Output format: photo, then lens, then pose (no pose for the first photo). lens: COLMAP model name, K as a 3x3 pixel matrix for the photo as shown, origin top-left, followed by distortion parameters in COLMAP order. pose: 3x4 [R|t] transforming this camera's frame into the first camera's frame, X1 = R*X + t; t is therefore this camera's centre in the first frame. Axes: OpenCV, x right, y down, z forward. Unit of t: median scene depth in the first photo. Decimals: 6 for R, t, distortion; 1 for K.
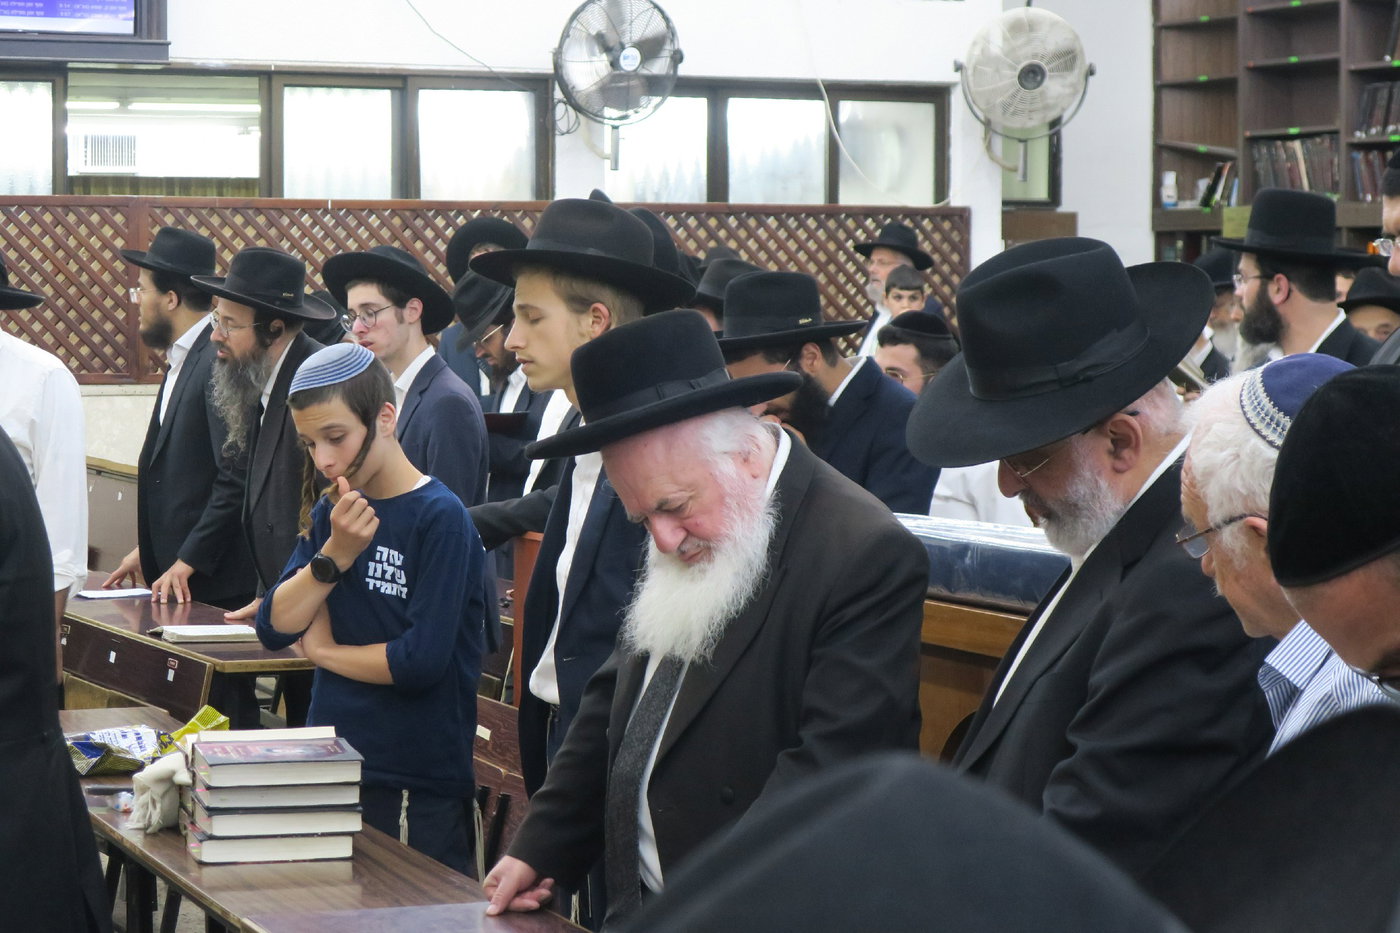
lens RADIAL K [[3312.1, 0, 698.5], [0, 3312.1, 467.3], [0, 0, 1]] dist [-0.220526, 0.000000]
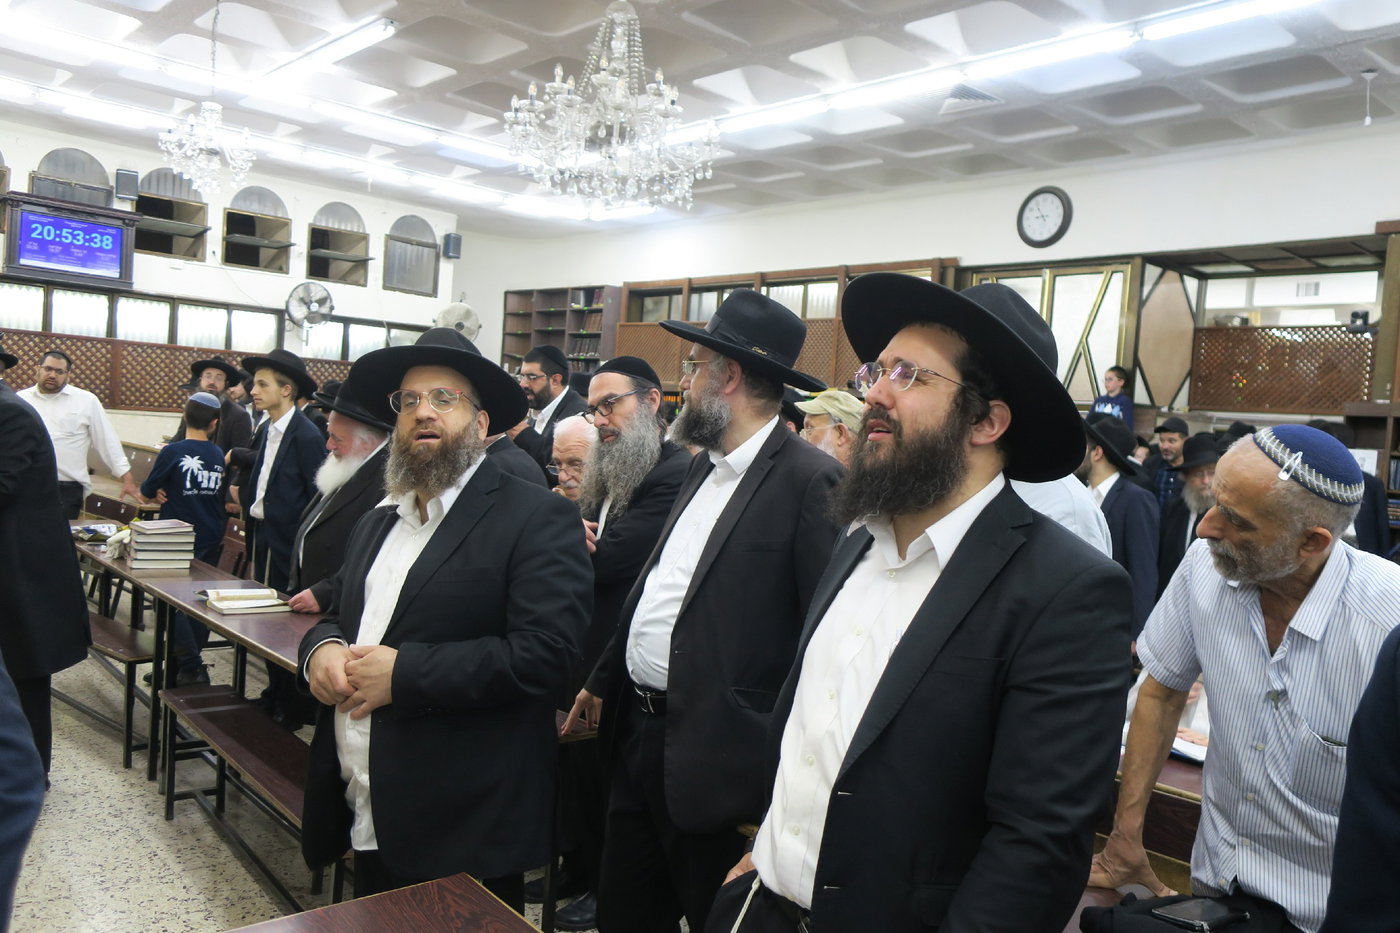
lens RADIAL K [[1138.8, 0, 694.4], [0, 1138.8, 467.5], [0, 0, 1]] dist [0.009282, -0.005583]
pose [[0.952143, 0.056107, 0.300458, 0.003127], [-0.055679, 0.998399, -0.009994, 0.004585], [-0.300537, -0.007213, 0.953743, -0.026256]]
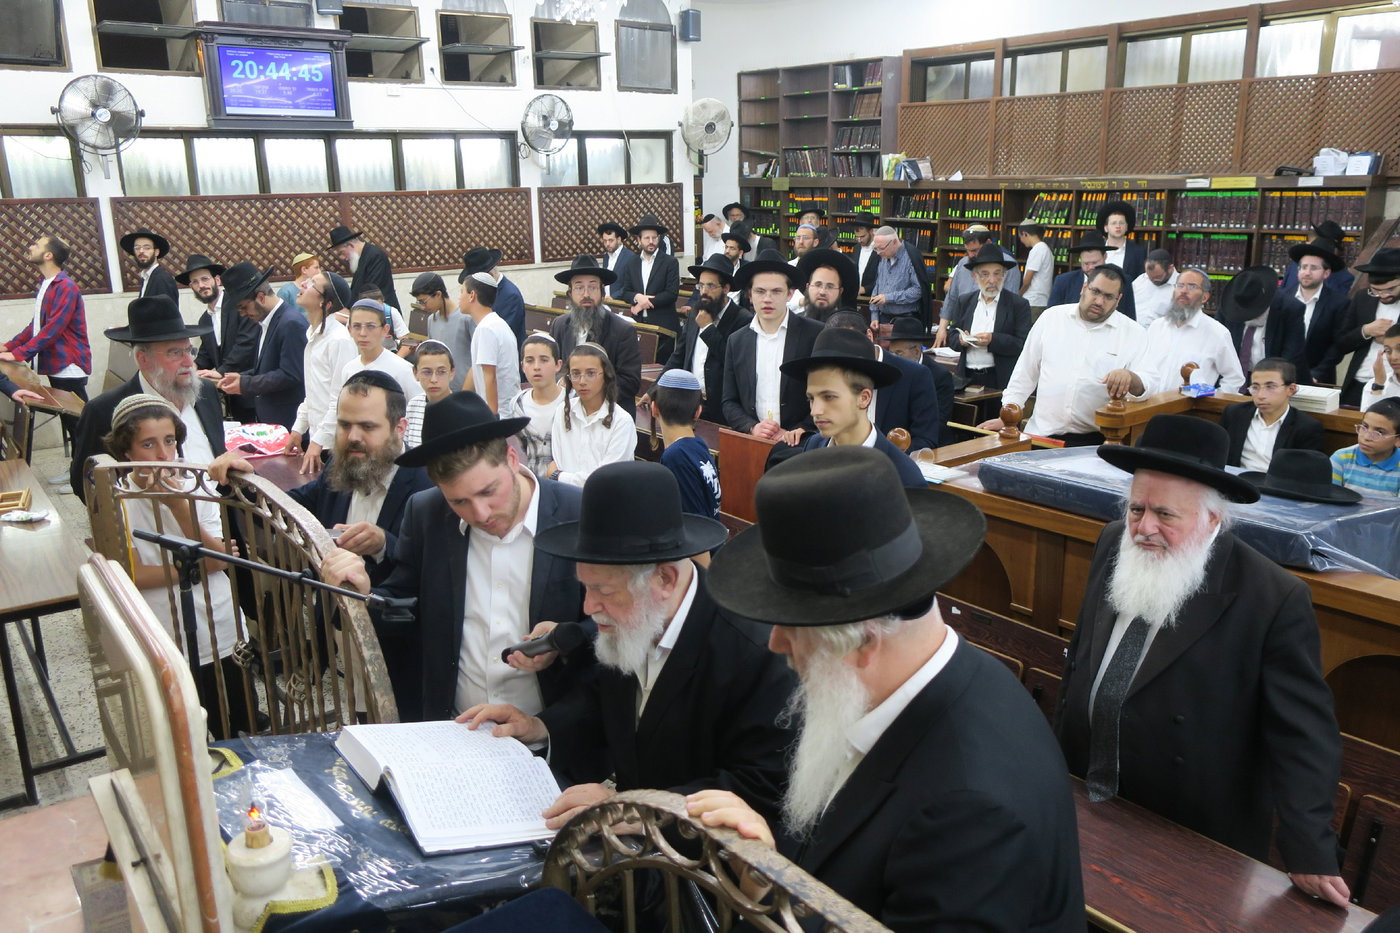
lens RADIAL K [[1138.8, 0, 692.8], [0, 1138.8, 470.0], [0, 0, 1]] dist [0.009282, -0.005583]
pose [[0.982235, -0.060822, 0.177527, -0.075889], [0.023921, 0.978882, 0.203022, -0.043275], [-0.186126, -0.195168, 0.962947, 0.148147]]
